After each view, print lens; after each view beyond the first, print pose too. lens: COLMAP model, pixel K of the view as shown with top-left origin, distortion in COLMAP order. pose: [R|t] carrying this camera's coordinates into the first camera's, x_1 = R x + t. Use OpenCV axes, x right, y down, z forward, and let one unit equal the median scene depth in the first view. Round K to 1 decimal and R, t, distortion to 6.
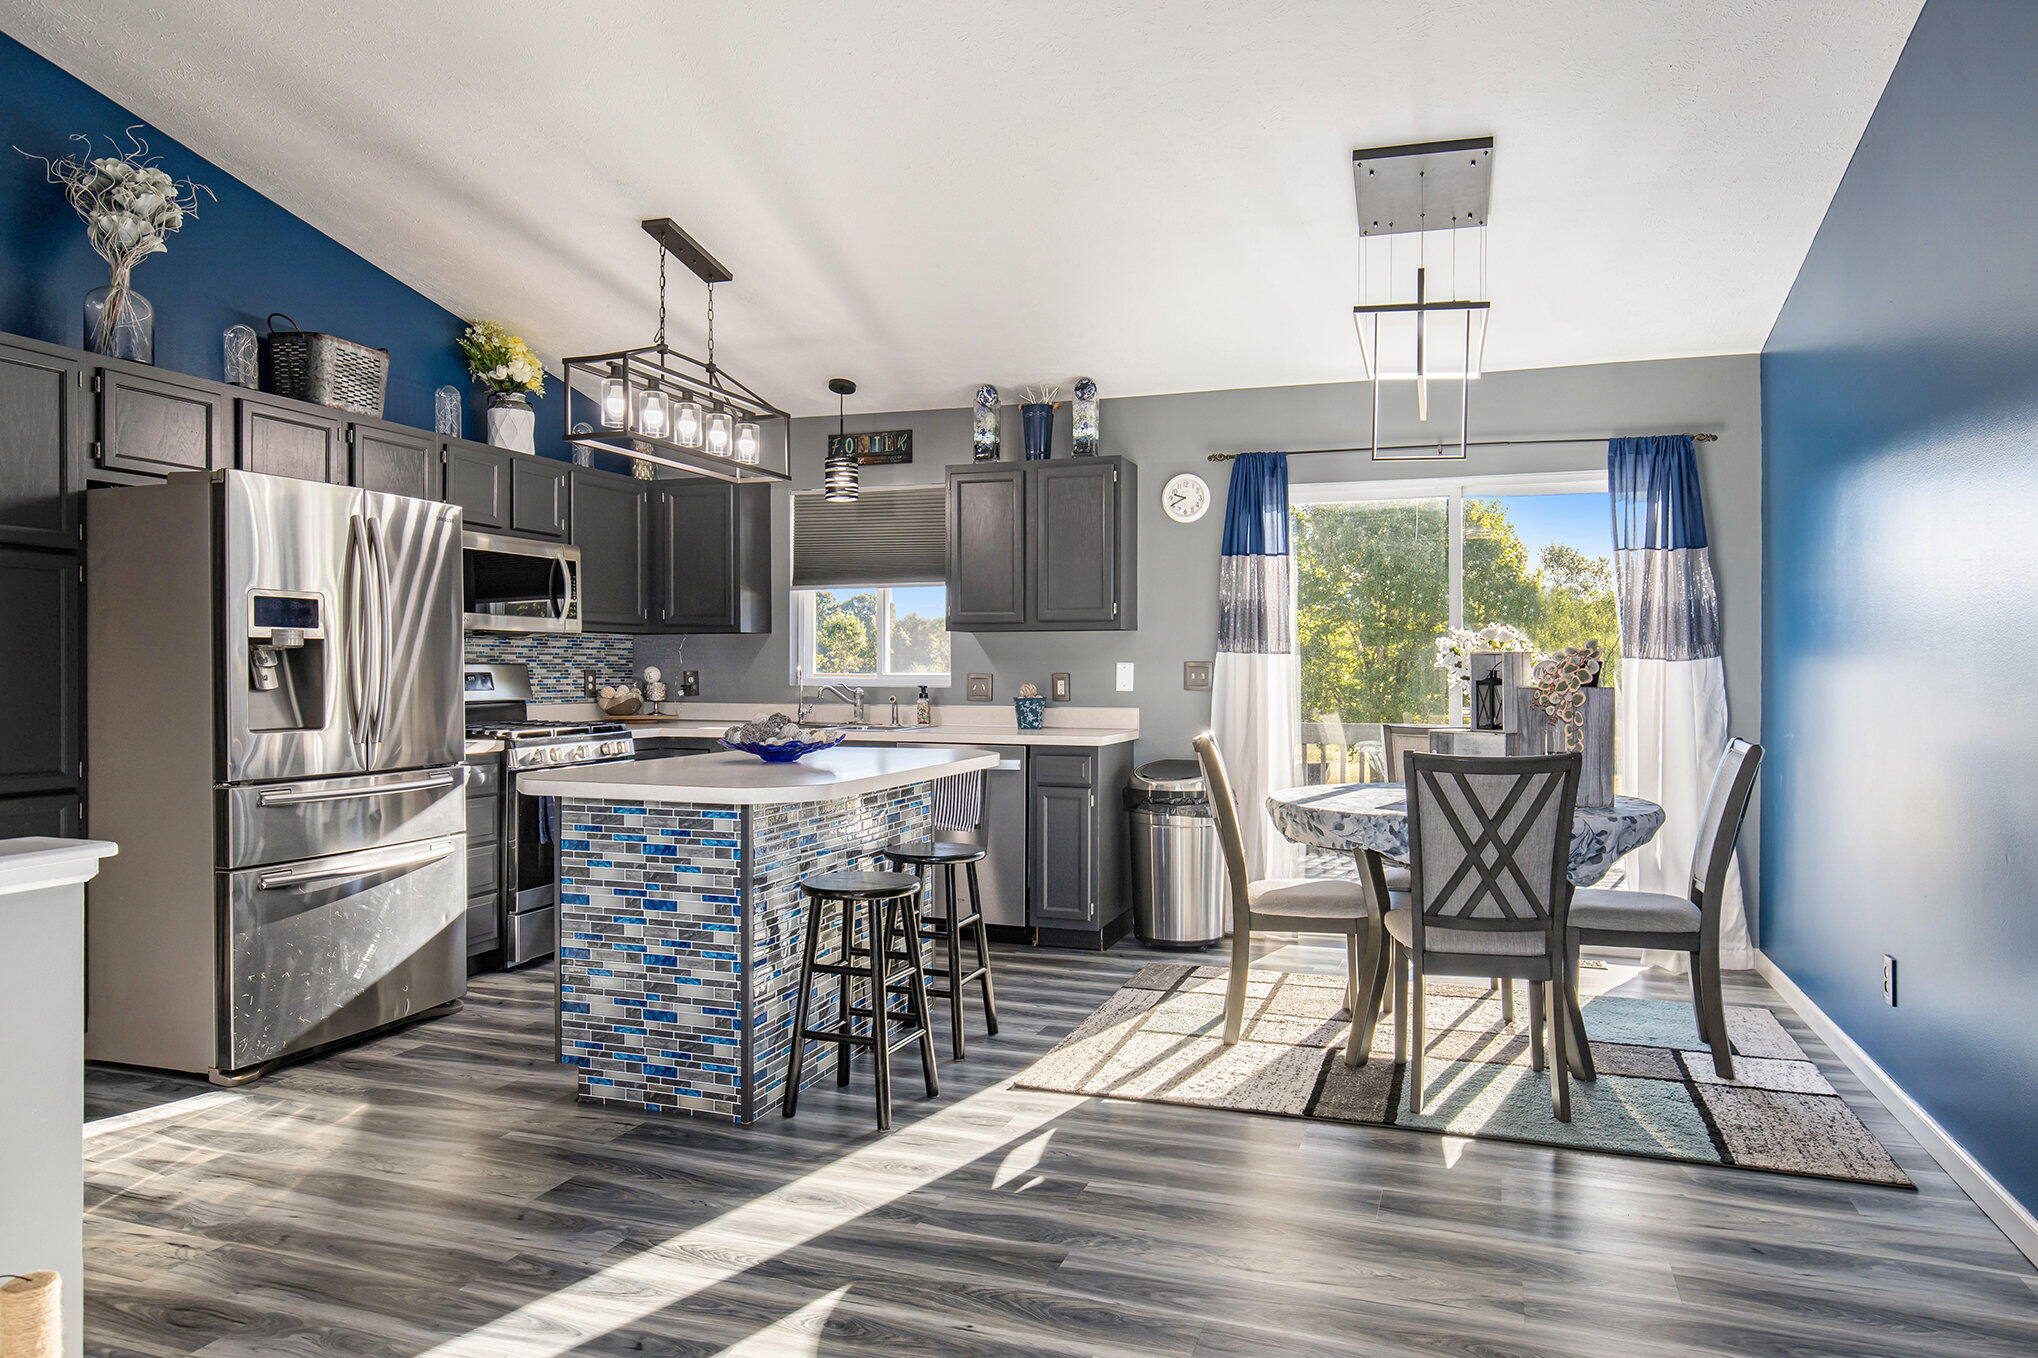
lens RADIAL K [[1285.5, 0, 1013.8], [0, 1285.5, 689.3], [0, 0, 1]] dist [-0.003250, -0.003236]
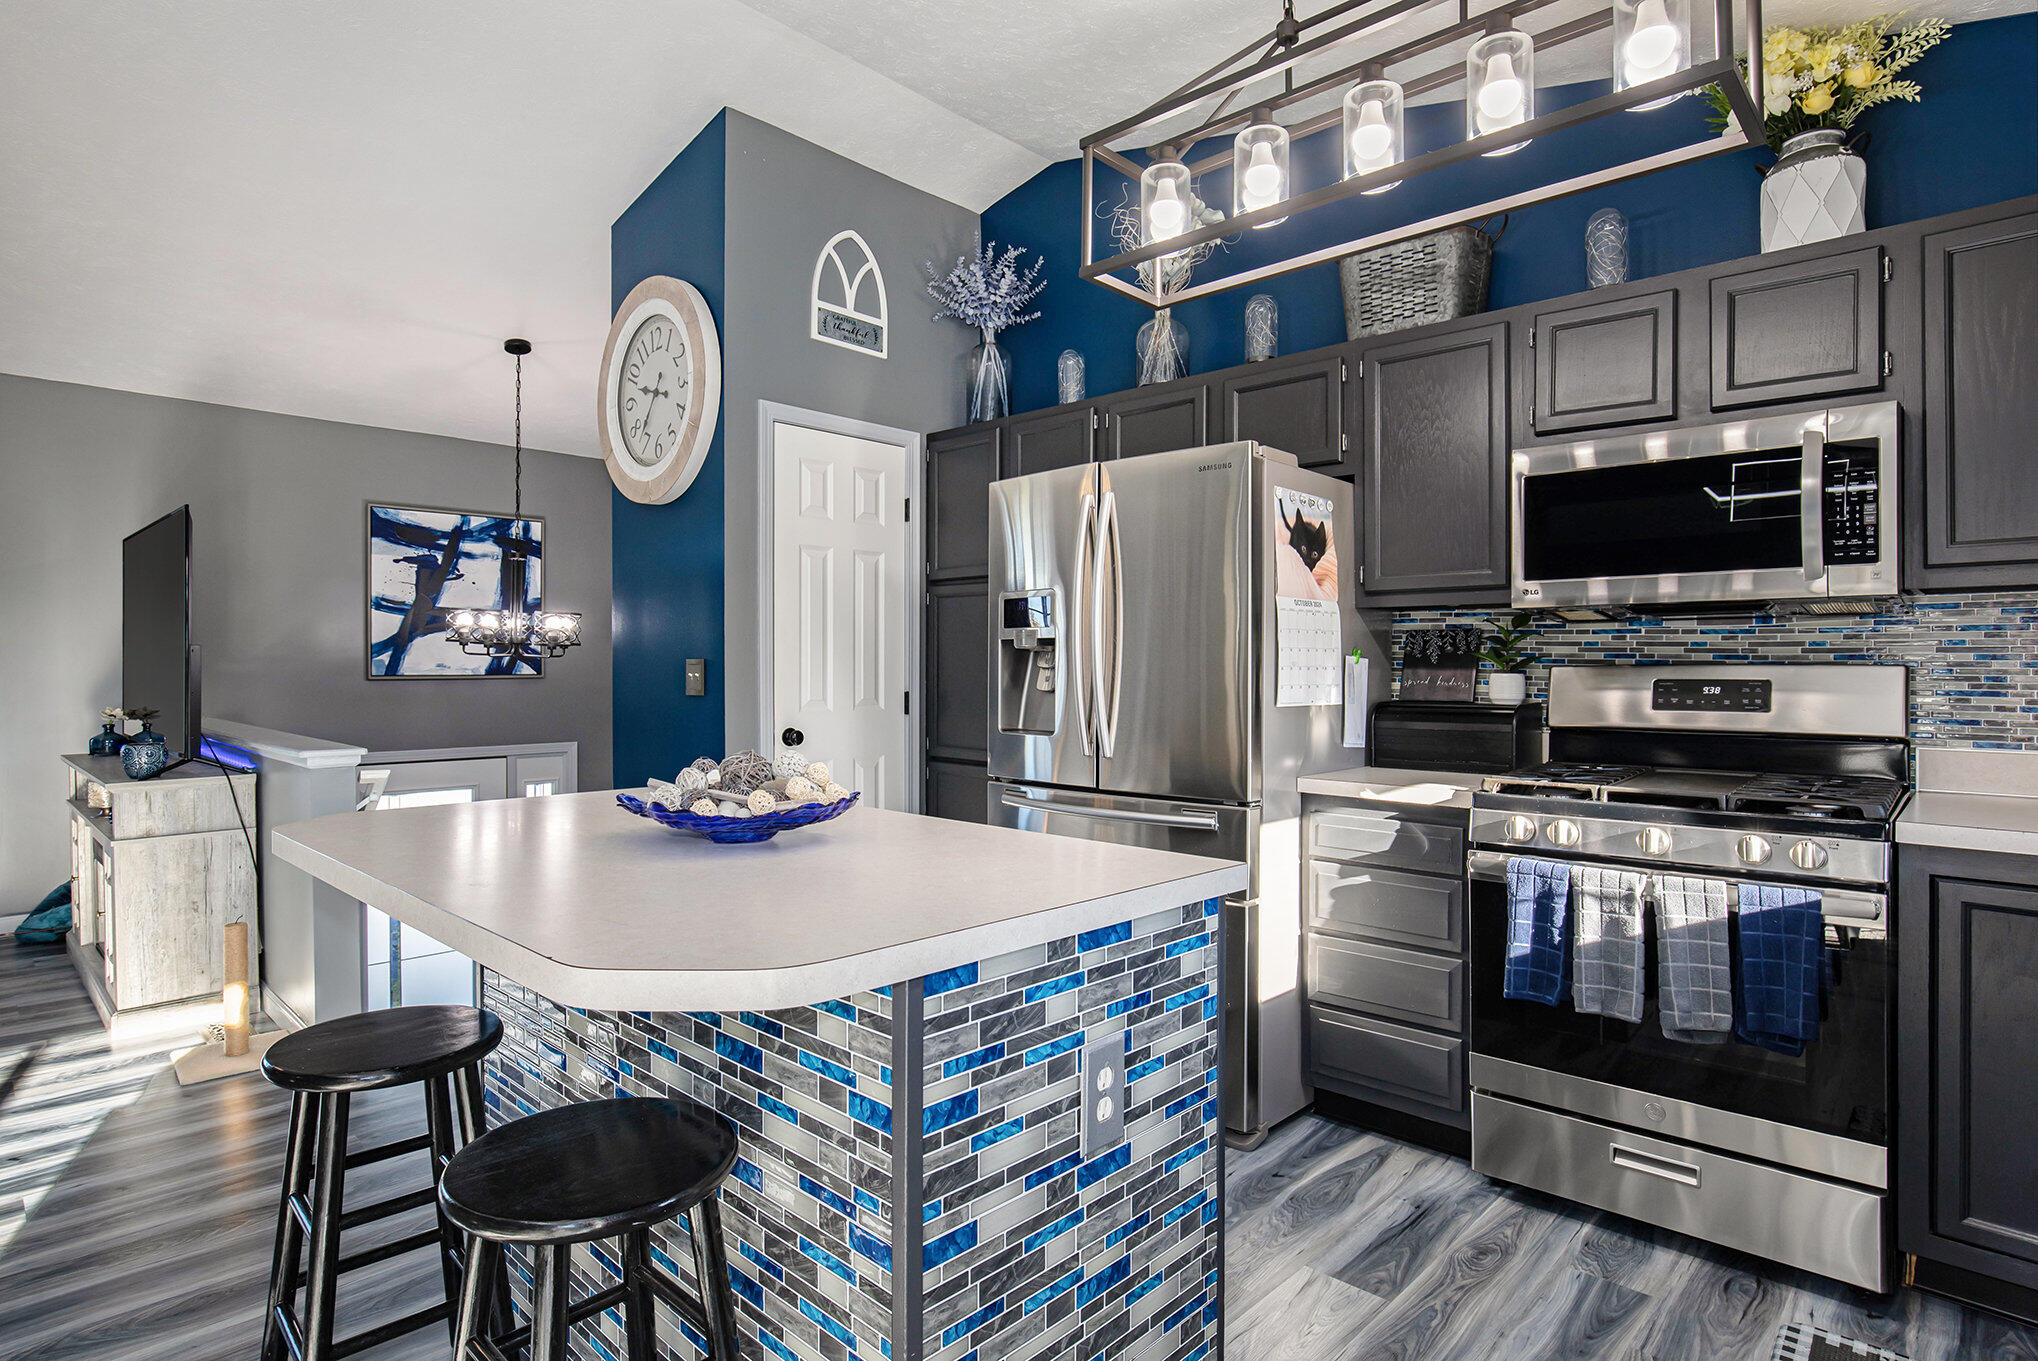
lens RADIAL K [[1056.5, 0, 1025.4], [0, 1056.5, 679.5], [0, 0, 1]] dist [-0.021468, 0.002122]
pose [[-0.400387, 0.005333, -0.916331, 0.131290], [-0.020189, 0.999689, 0.014639, -0.014975], [0.916124, 0.024361, -0.400155, 0.990868]]
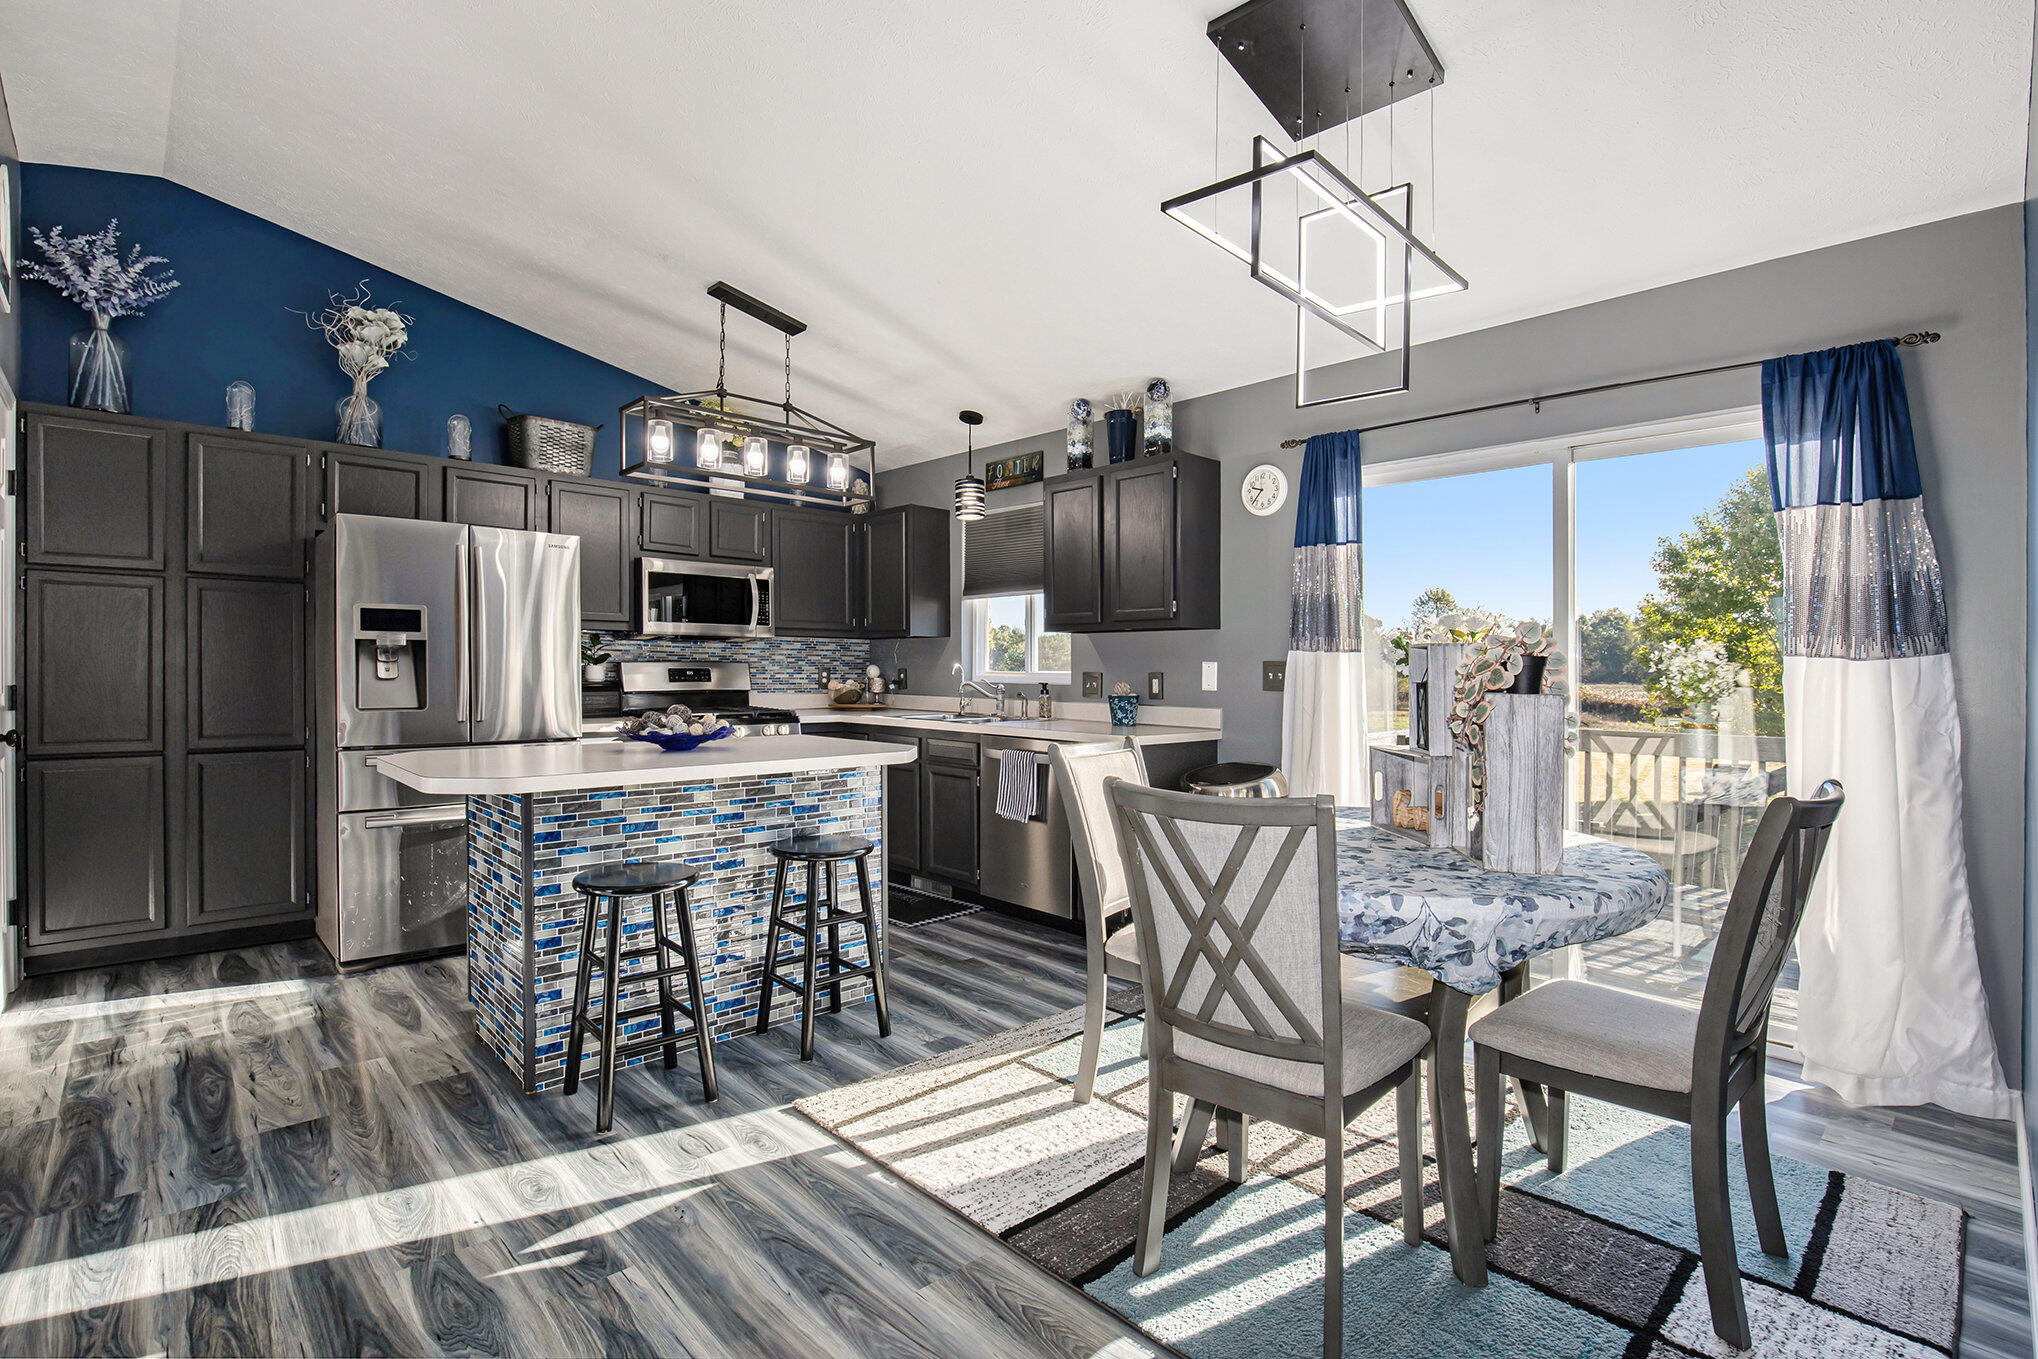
lens RADIAL K [[943.6, 0, 1004.2], [0, 943.6, 675.2], [0, 0, 1]] dist [-0.036112, 0.006850]
pose [[0.888278, 0.008202, -0.459233, 0.323748], [-0.013092, 0.999886, -0.007466, -0.003391], [0.459120, 0.012644, 0.888284, 0.330320]]
